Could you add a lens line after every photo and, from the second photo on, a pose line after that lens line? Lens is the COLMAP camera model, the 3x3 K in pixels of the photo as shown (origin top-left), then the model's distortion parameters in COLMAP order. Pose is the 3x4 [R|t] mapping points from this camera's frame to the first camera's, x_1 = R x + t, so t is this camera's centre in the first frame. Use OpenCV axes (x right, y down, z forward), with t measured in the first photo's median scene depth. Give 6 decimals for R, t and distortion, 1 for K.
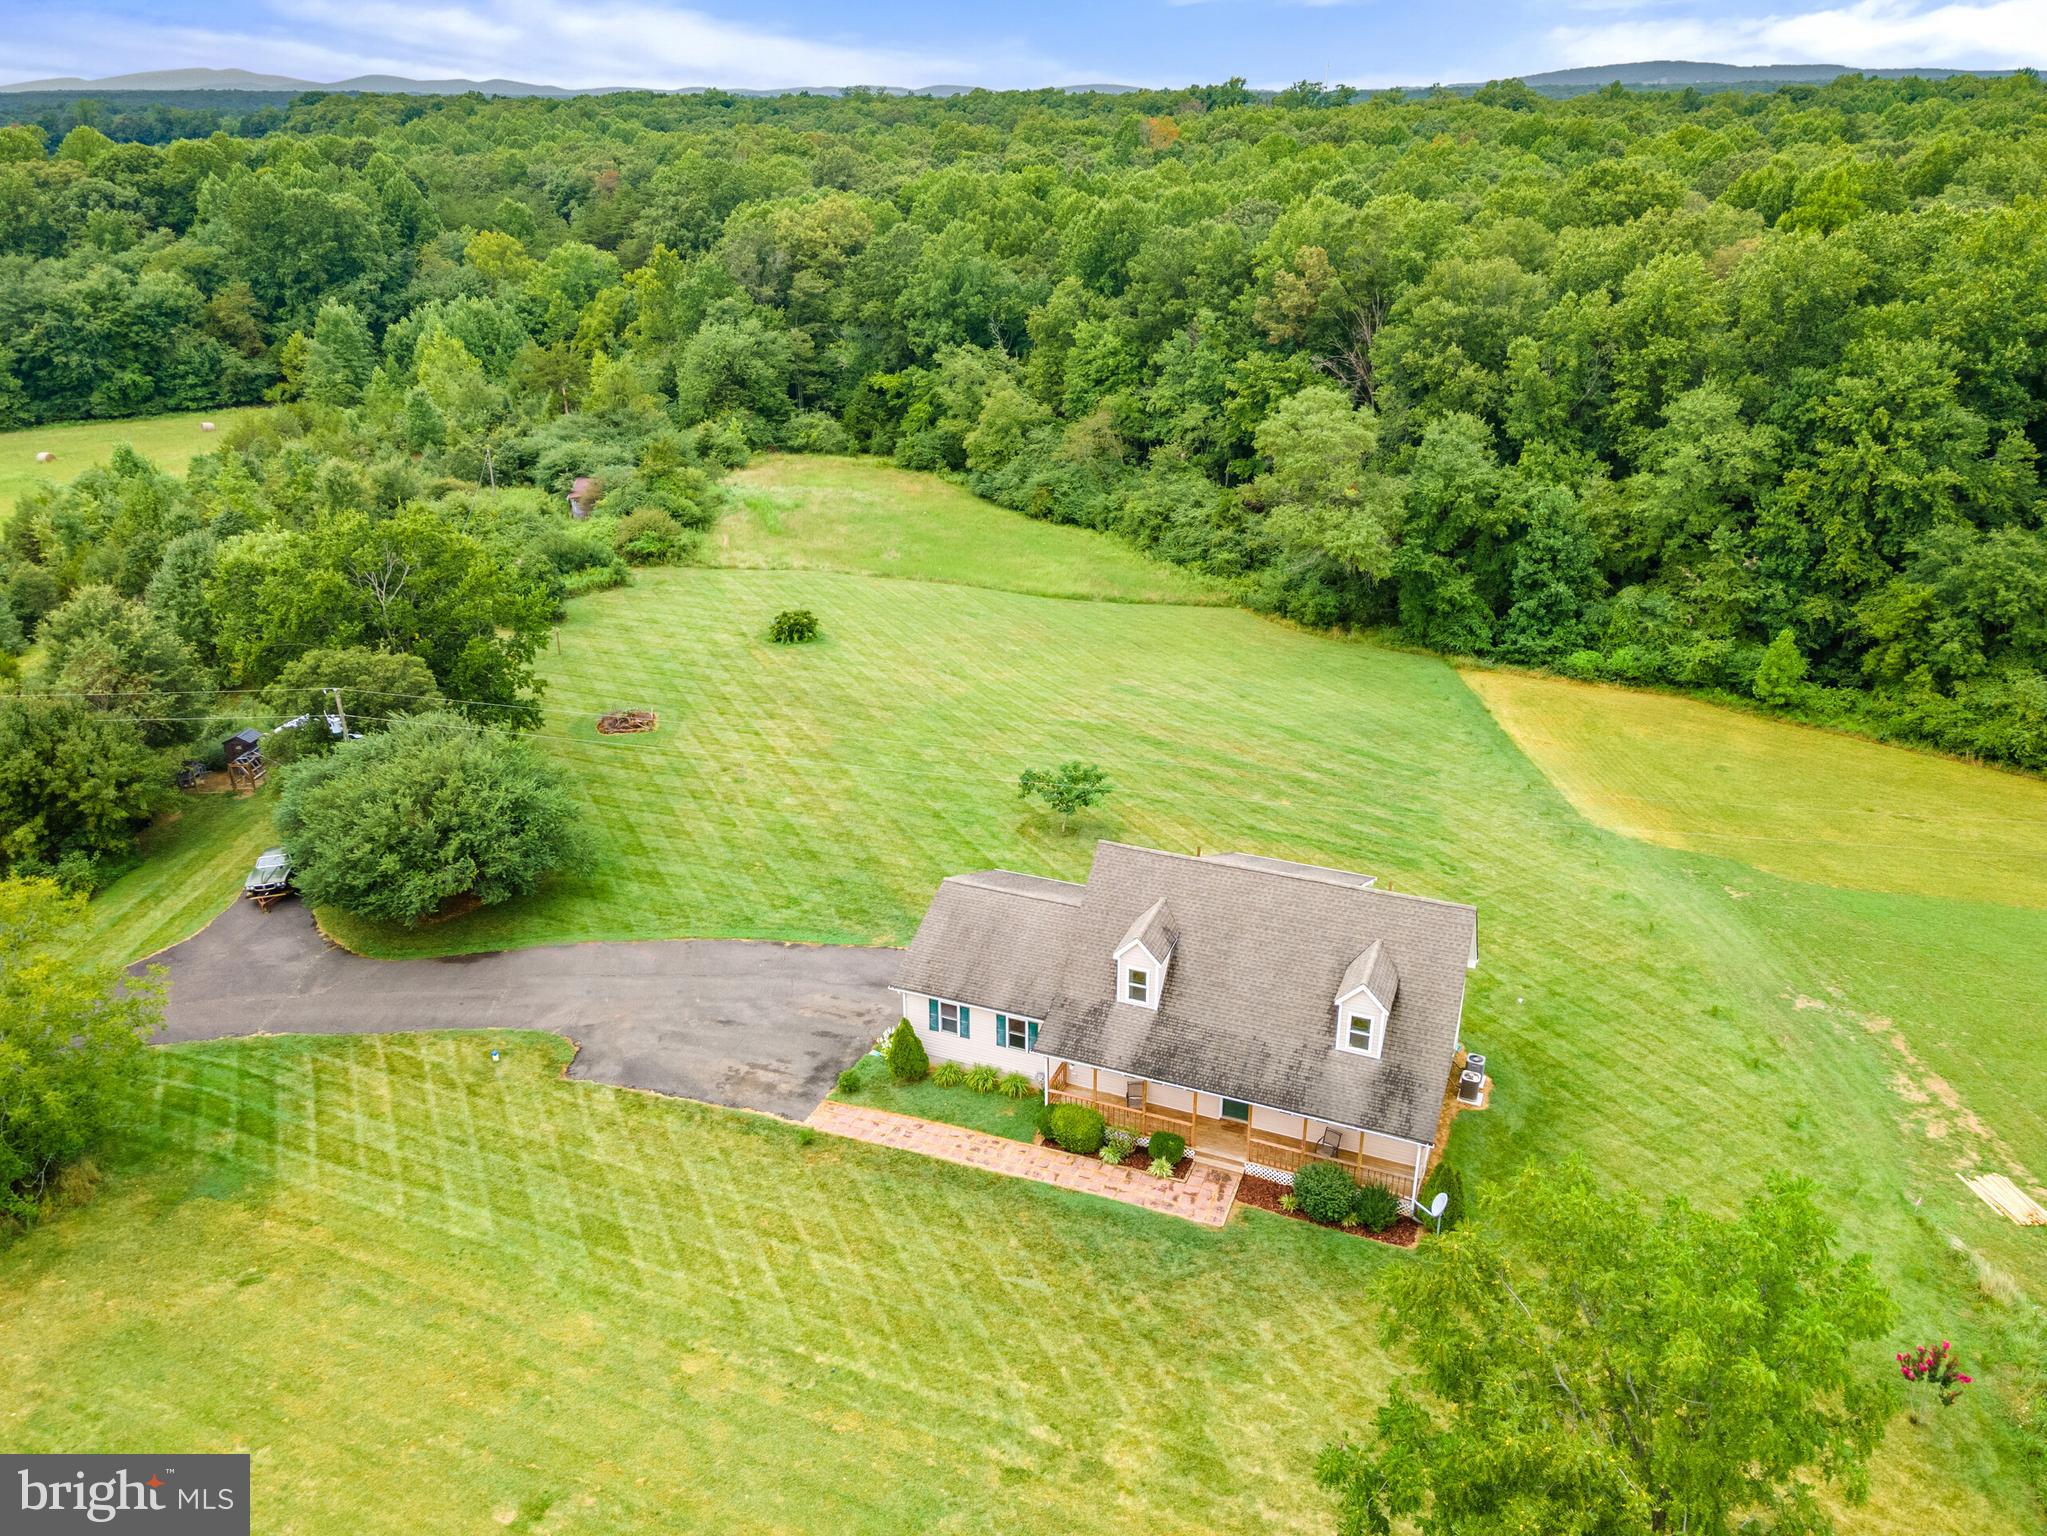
lens RADIAL K [[1507.3, 0, 1027.6], [0, 1507.3, 733.9], [0, 0, 1]] dist [0.027345, 0.037607]
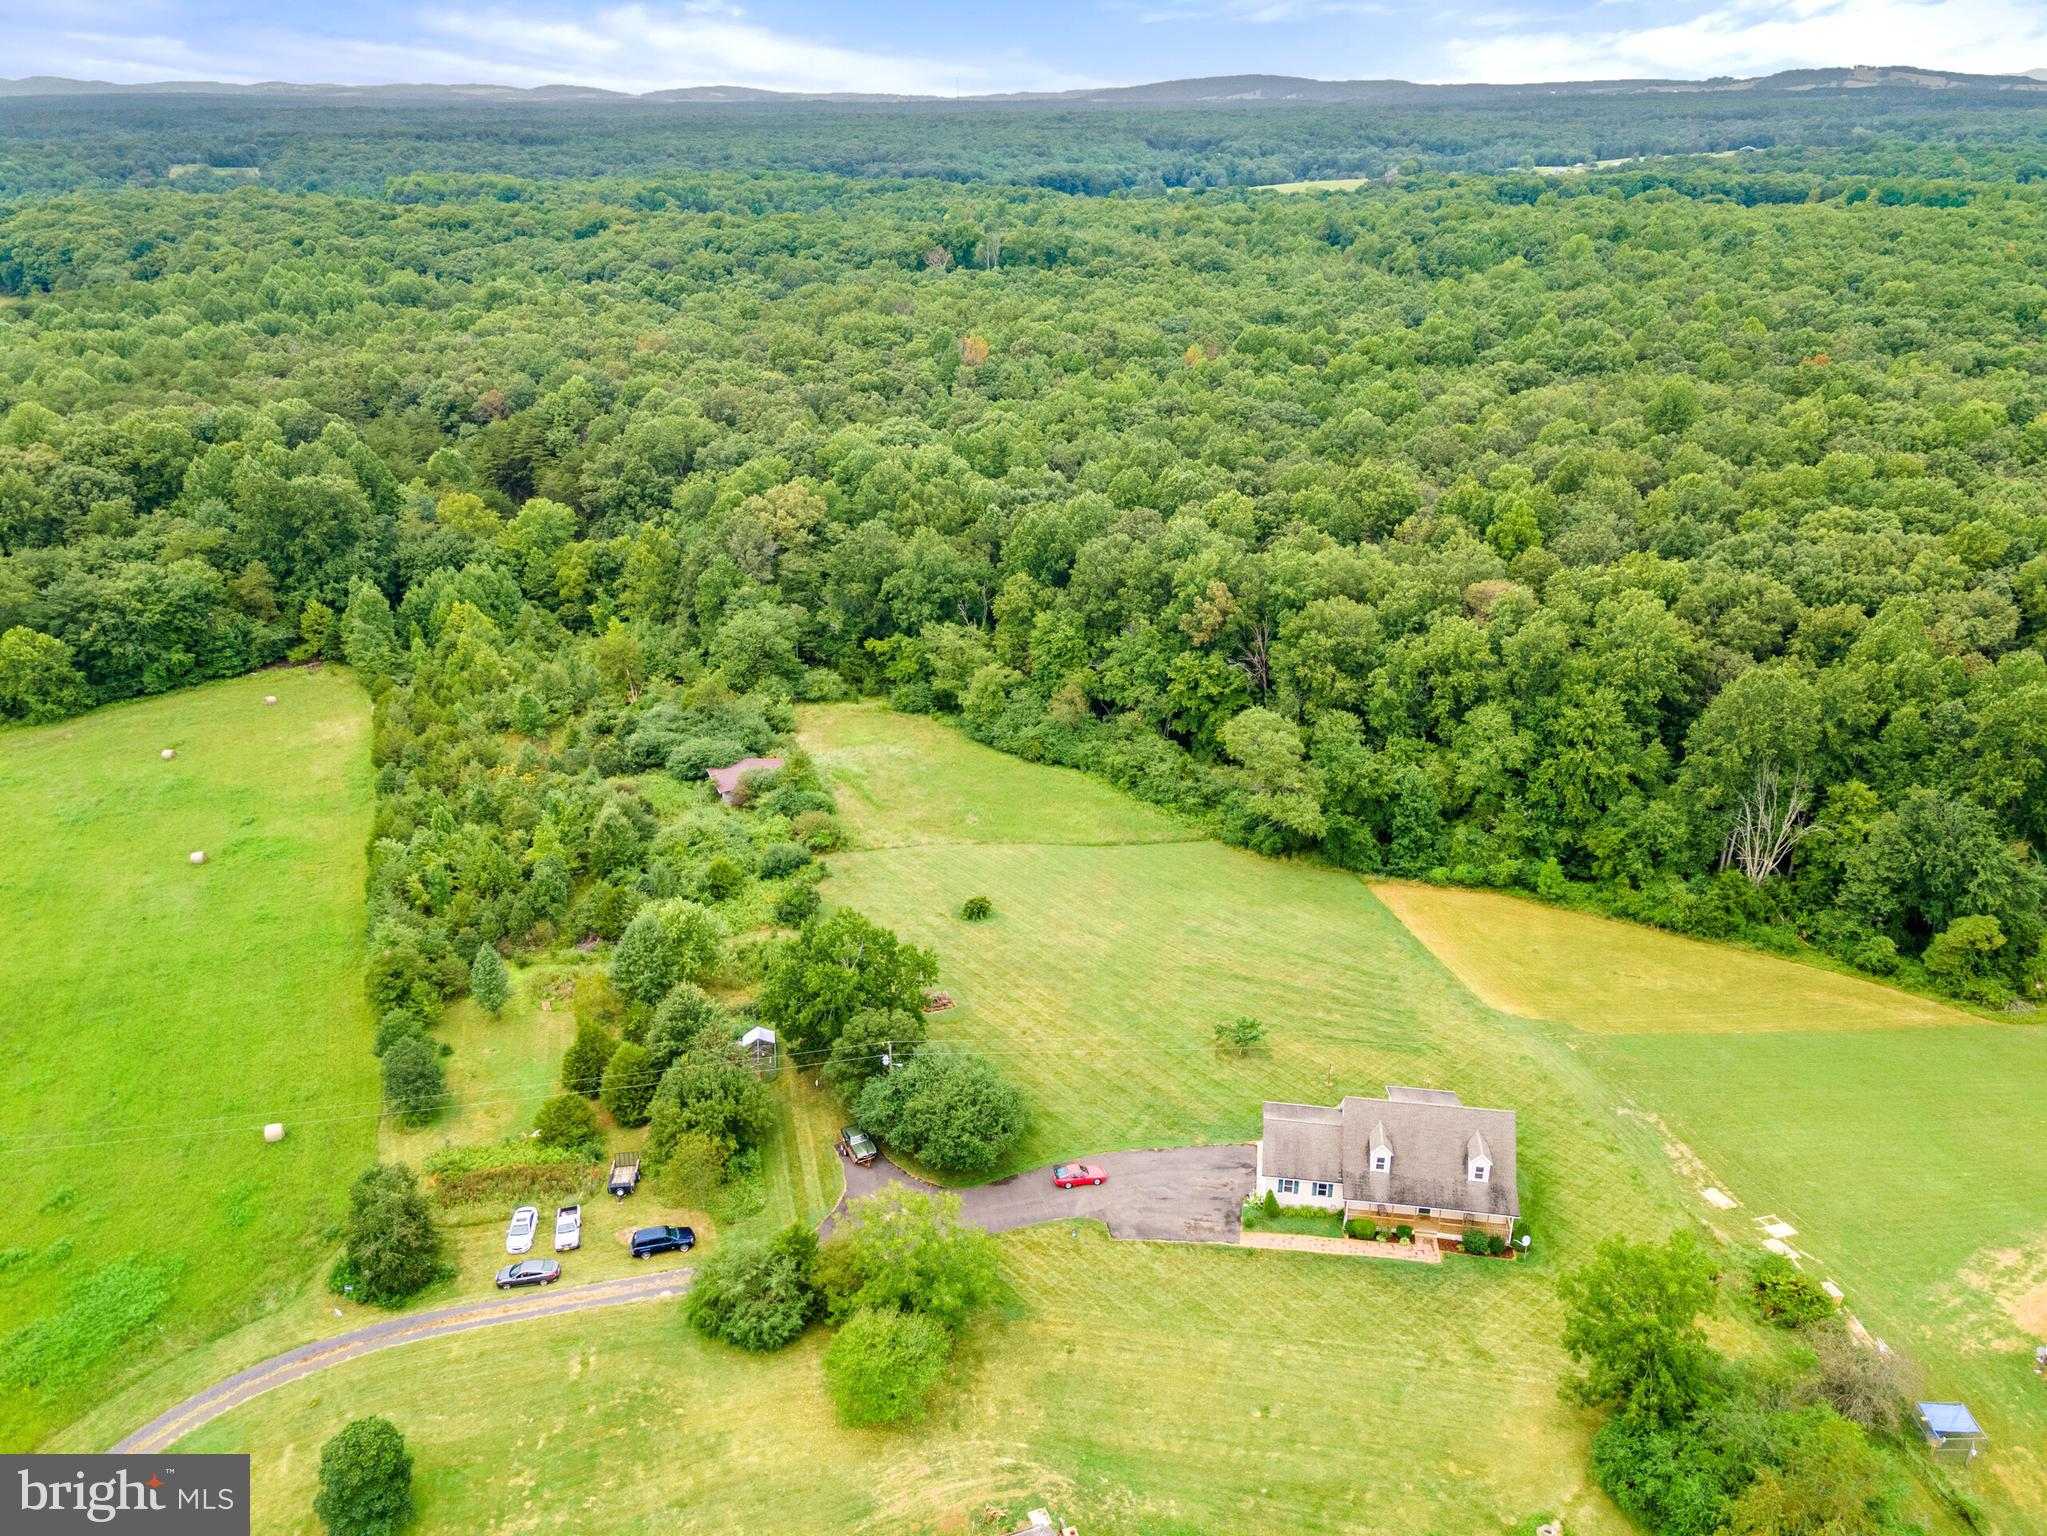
lens RADIAL K [[1507.3, 0, 1024.1], [0, 1507.3, 743.5], [0, 0, 1]] dist [0.027345, 0.037607]
pose [[0.973838, -0.093264, 0.207221, -0.419336], [0.090877, 0.995640, 0.021032, -0.272556], [-0.208279, -0.001650, 0.978068, -0.549274]]
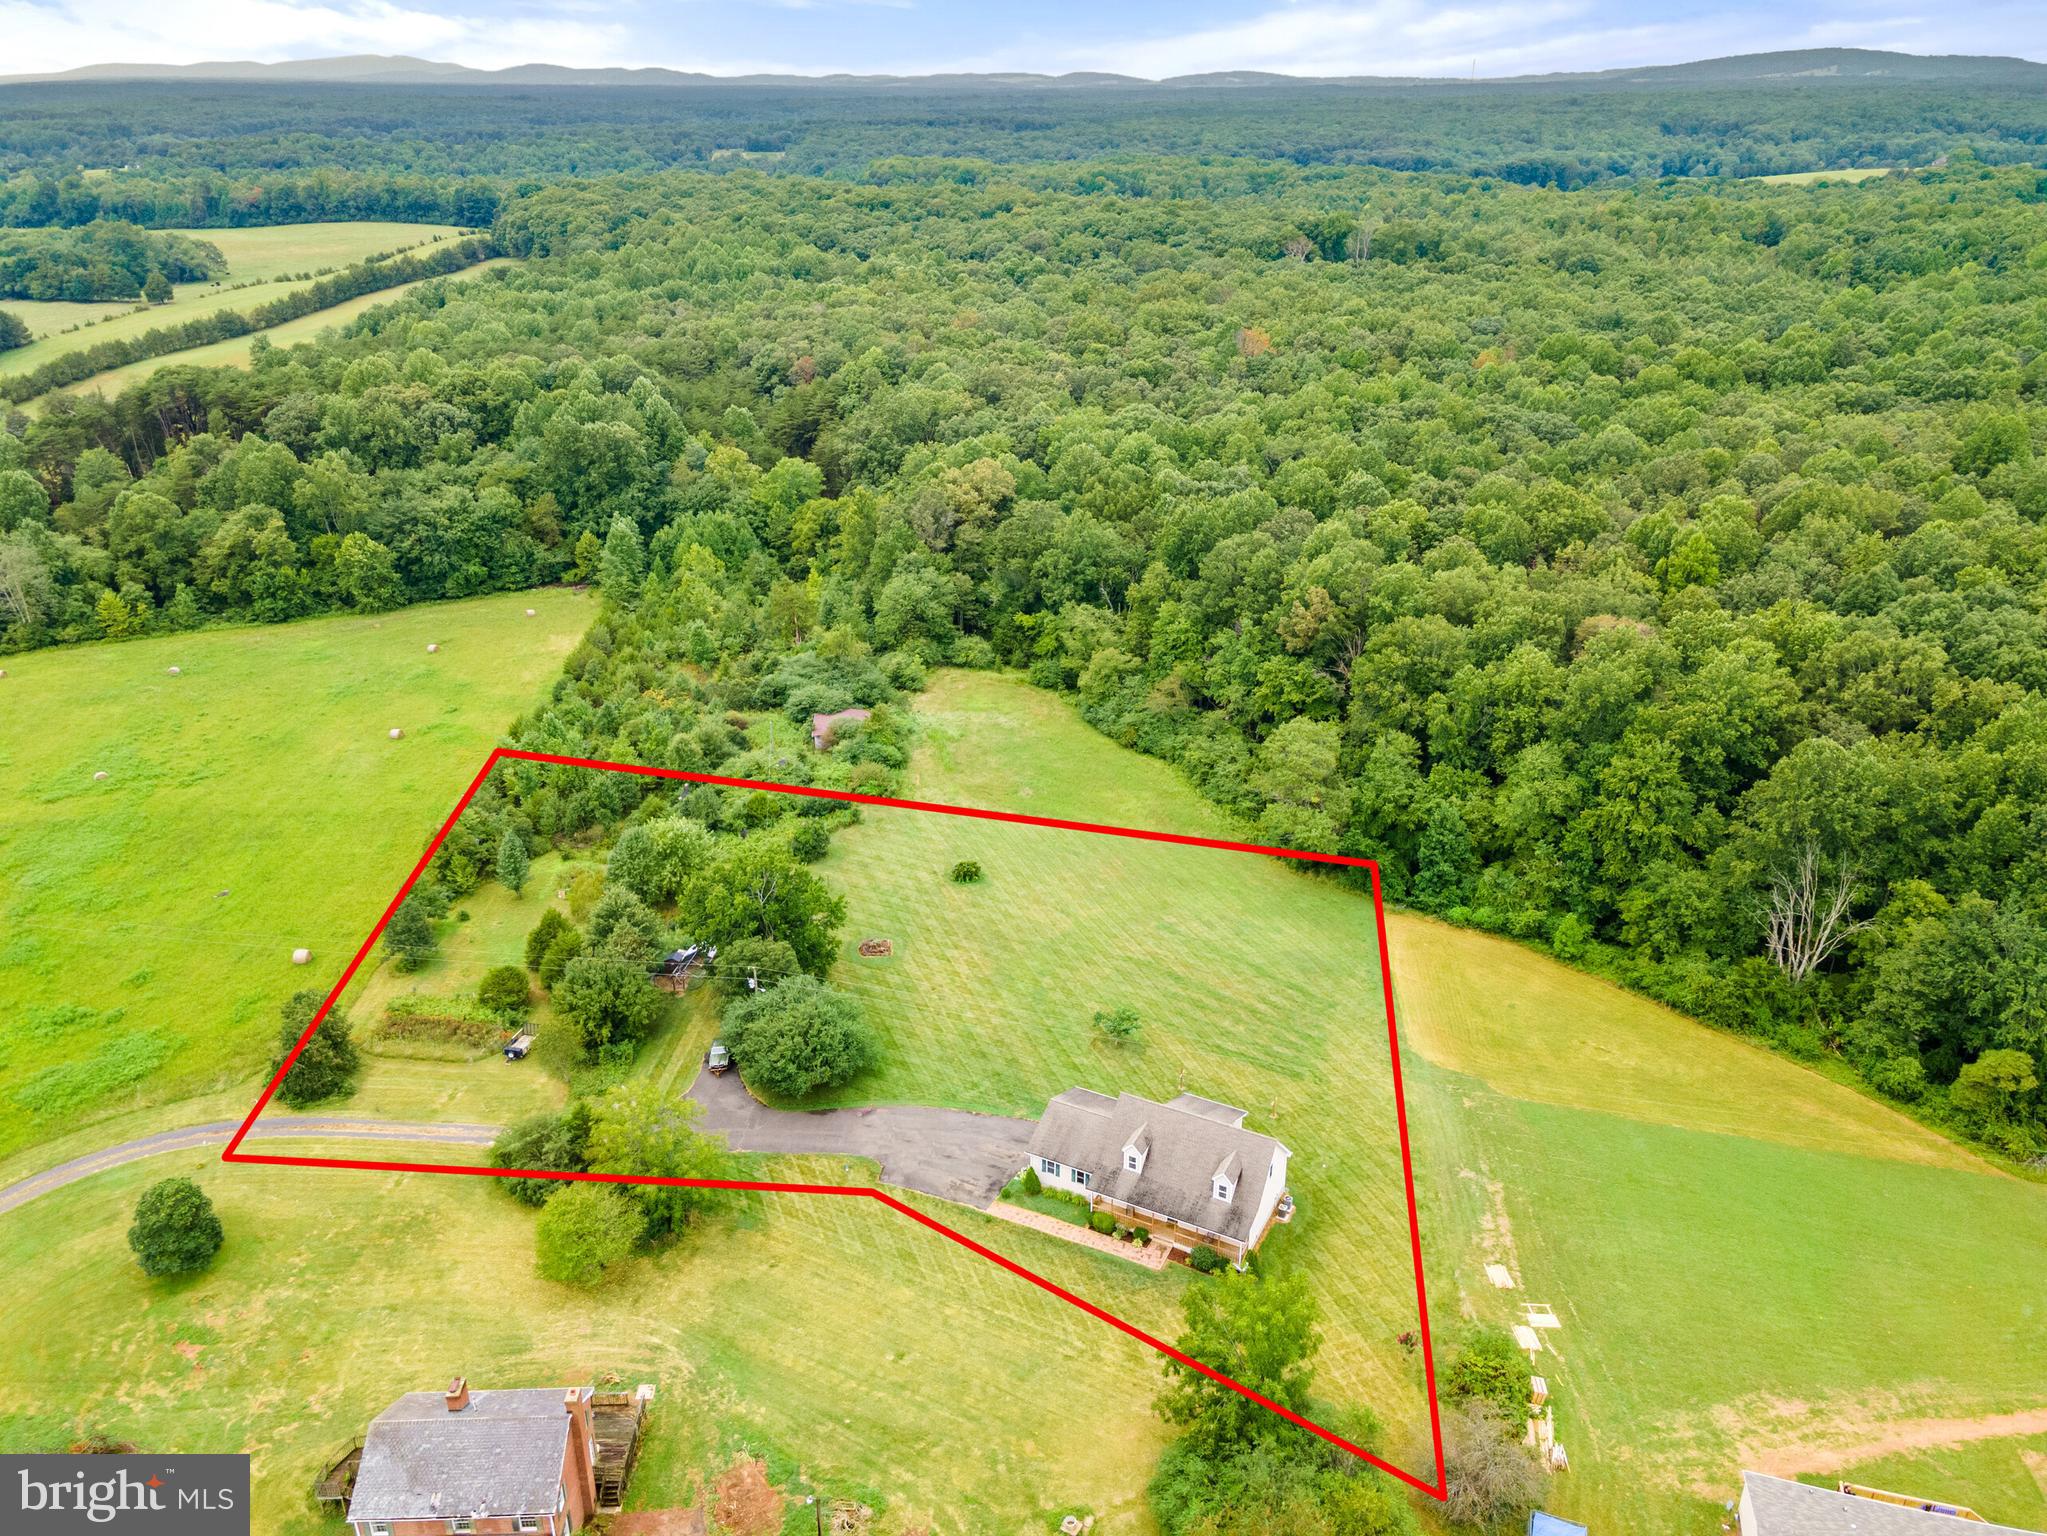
lens RADIAL K [[1507.3, 0, 1020.7], [0, 1507.3, 749.6], [0, 0, 1]] dist [0.027345, 0.037607]
pose [[0.996004, 0.034400, -0.082412, 0.034263], [-0.032489, 0.999174, 0.024416, -0.247309], [0.083184, -0.021641, 0.996299, -0.626543]]
